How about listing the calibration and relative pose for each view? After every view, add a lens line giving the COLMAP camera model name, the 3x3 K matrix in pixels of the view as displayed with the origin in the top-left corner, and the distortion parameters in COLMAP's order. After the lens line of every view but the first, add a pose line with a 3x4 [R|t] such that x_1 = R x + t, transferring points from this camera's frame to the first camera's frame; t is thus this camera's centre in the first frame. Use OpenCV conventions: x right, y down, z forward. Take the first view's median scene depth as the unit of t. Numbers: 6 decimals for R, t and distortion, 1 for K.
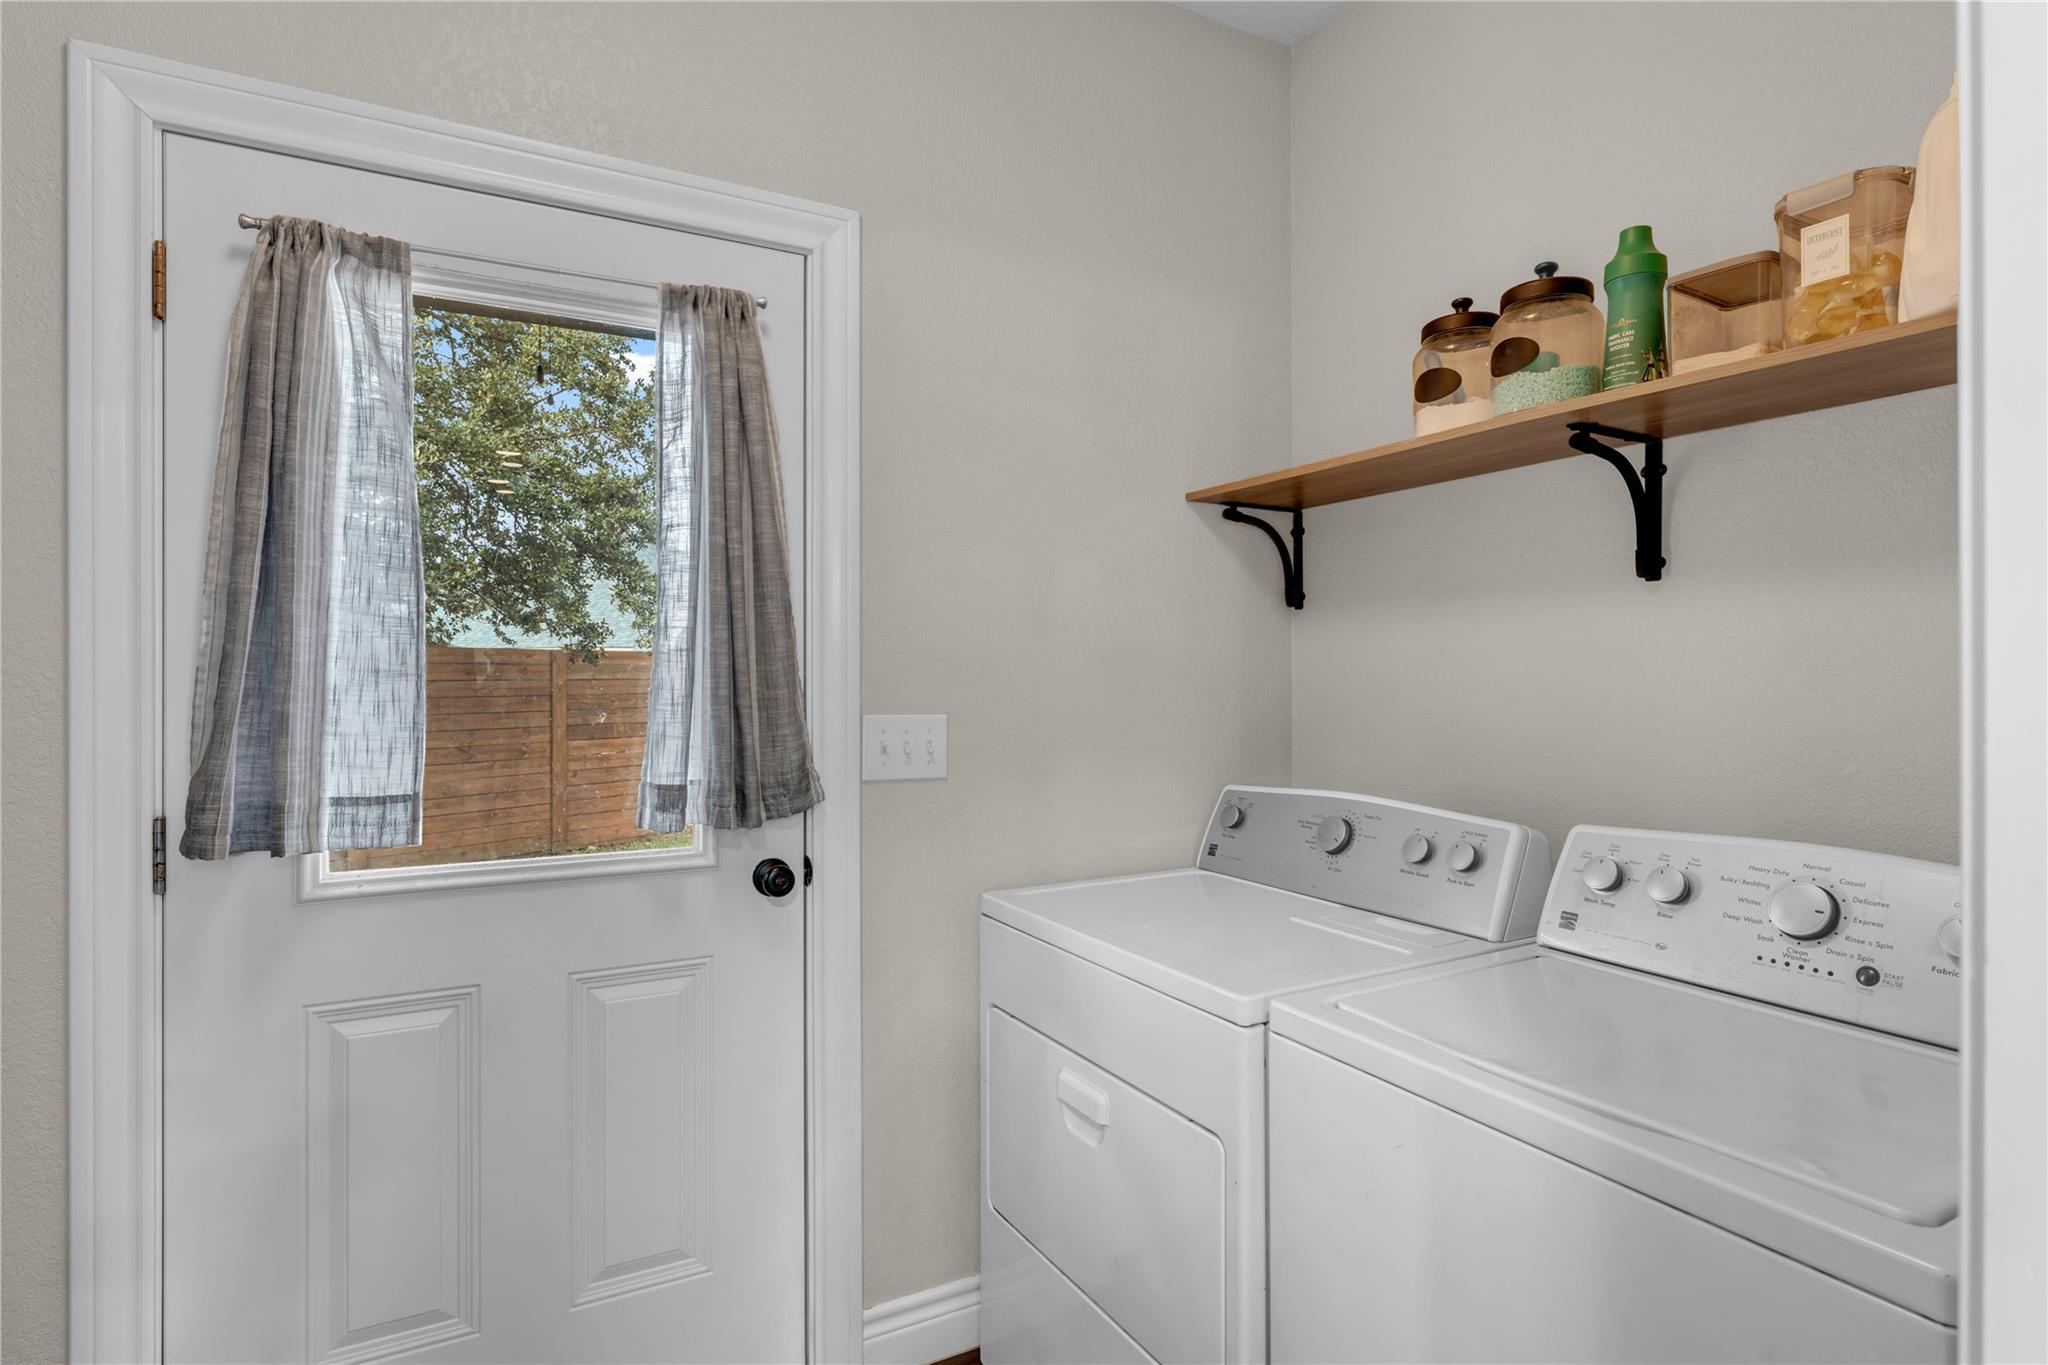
lens RADIAL K [[1095.5, 0, 1080.1], [0, 1095.5, 683.5], [0, 0, 1]] dist [-0.001669, 0.000516]
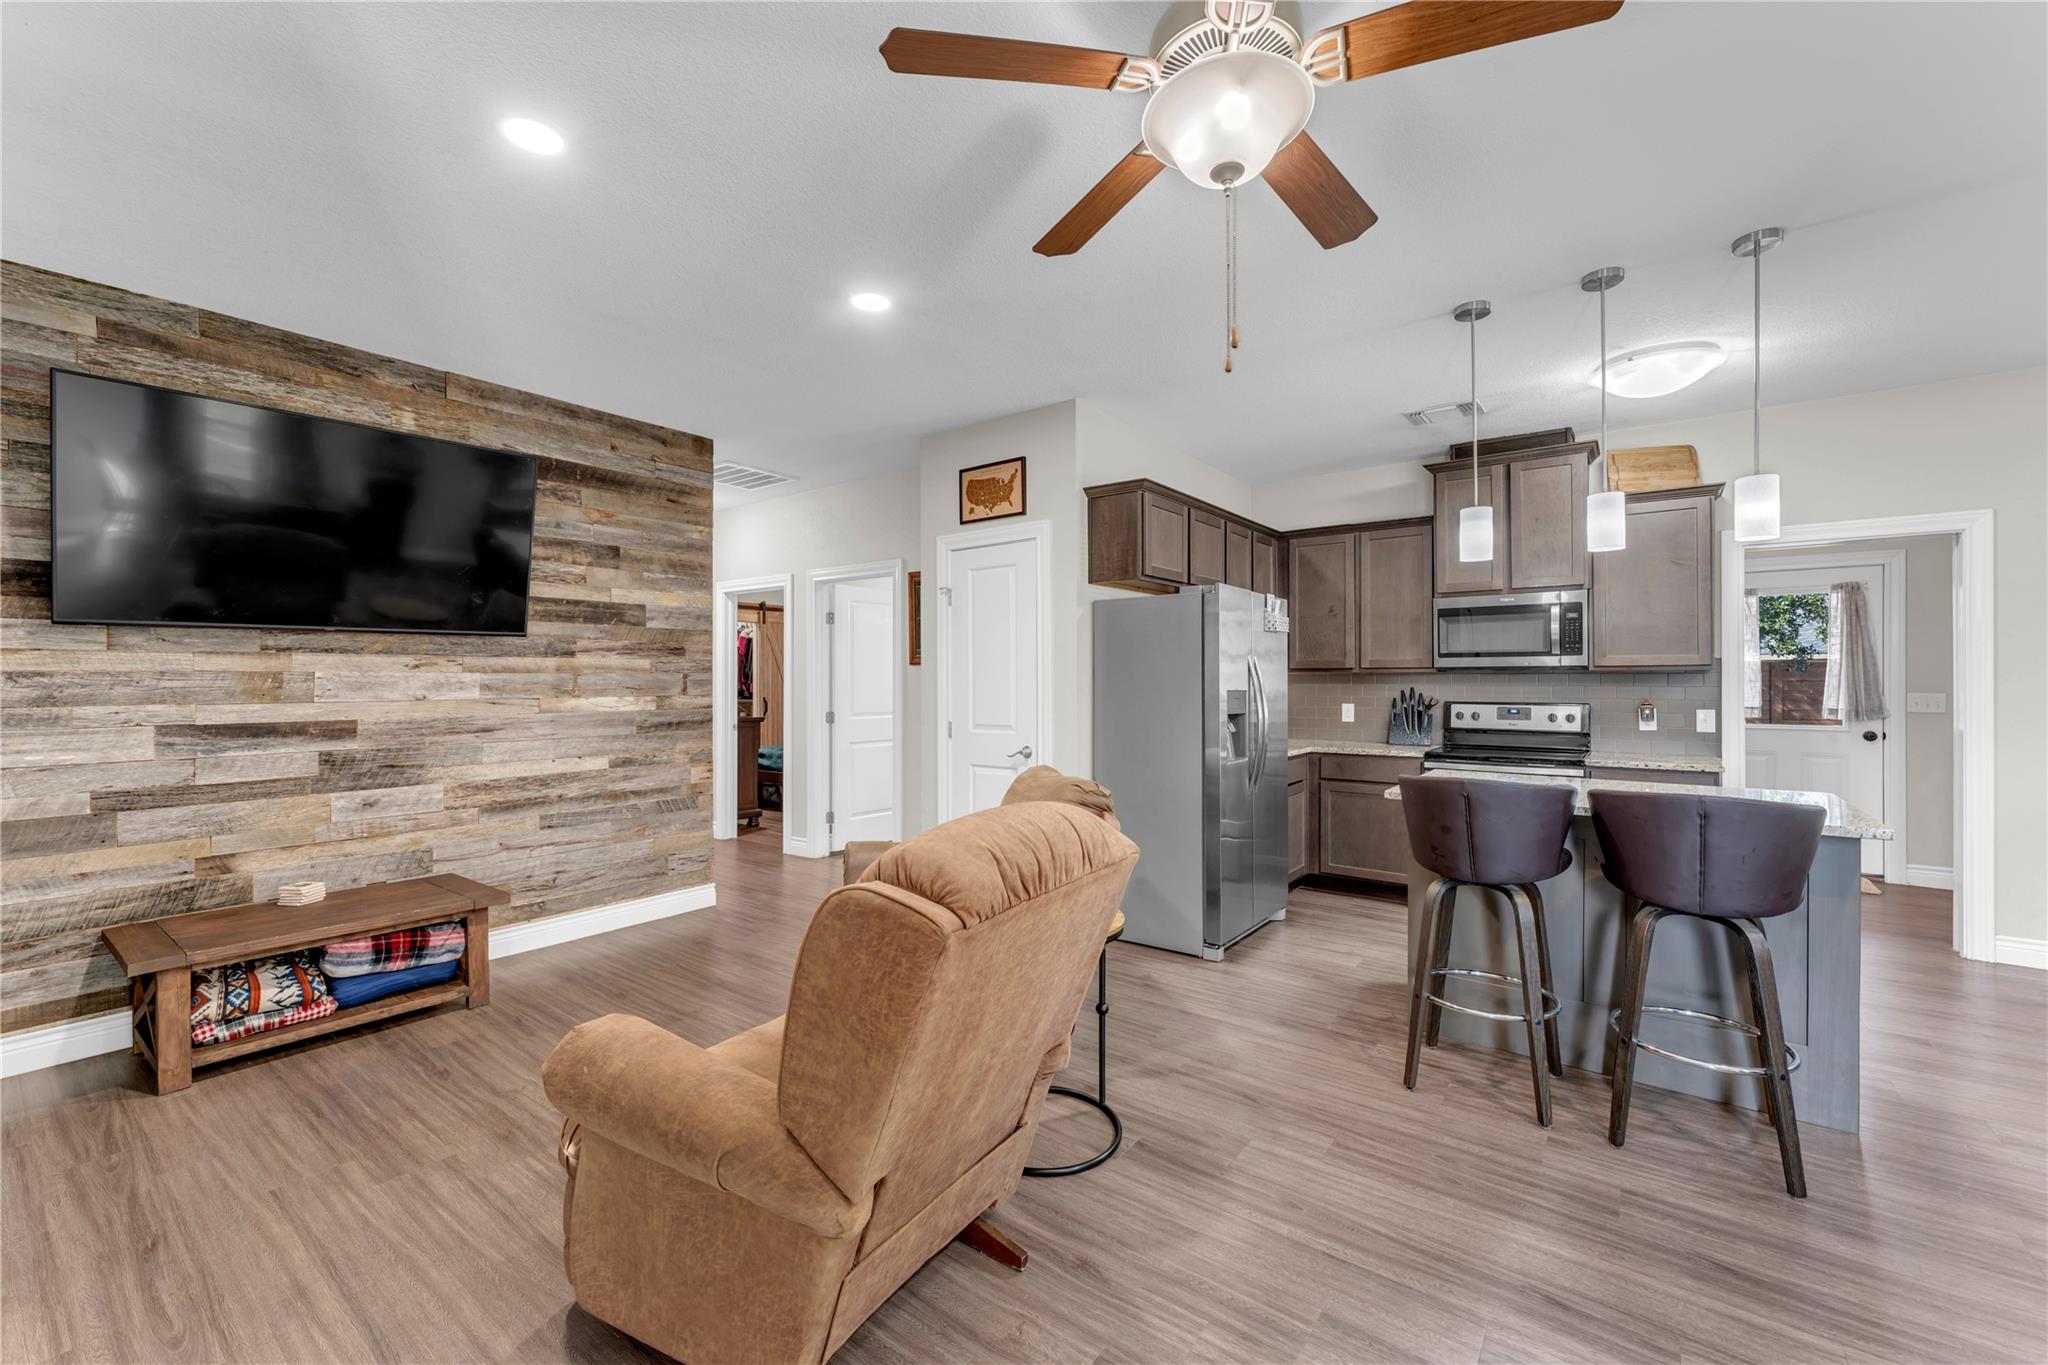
lens RADIAL K [[807.6, 0, 1032.0], [0, 807.6, 678.6], [0, 0, 1]] dist [-0.003027, 0.000891]
pose [[0.383227, 0.003768, -0.923646, 1.388908], [-0.001469, 0.999993, 0.003470, -0.028557], [0.923653, 0.000027, 0.383230, -3.216916]]
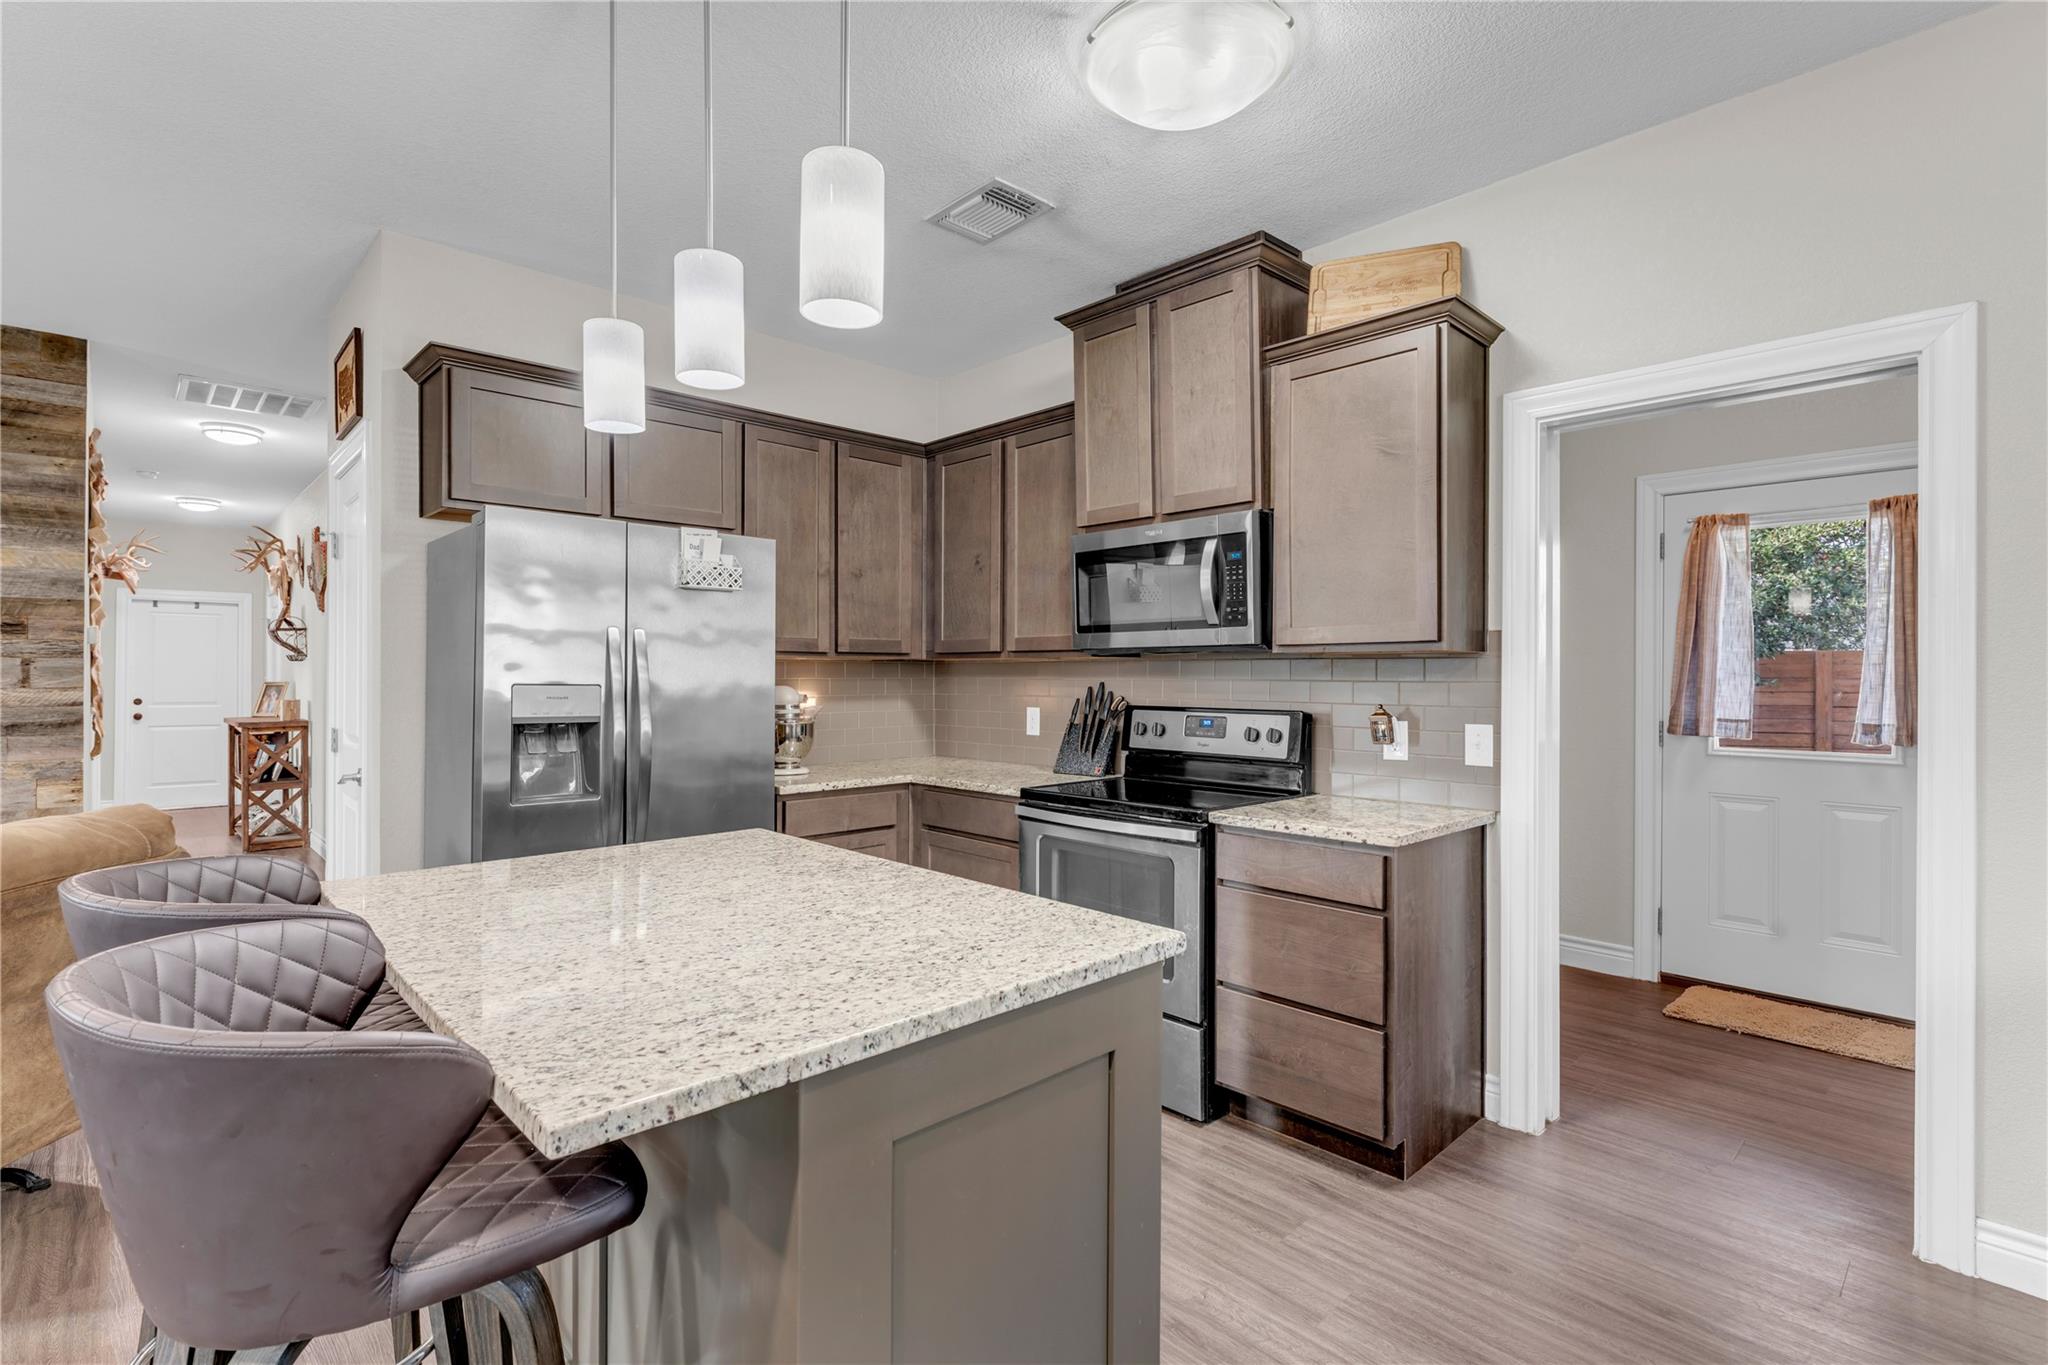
lens RADIAL K [[945.2, 0, 1007.6], [0, 945.2, 671.9], [0, 0, 1]] dist [-0.006791, 0.001644]
pose [[0.230287, 0.004230, -0.973114, 1.235610], [-0.003581, 0.999987, 0.003500, -0.017397], [0.973116, 0.002679, 0.230299, -1.316325]]
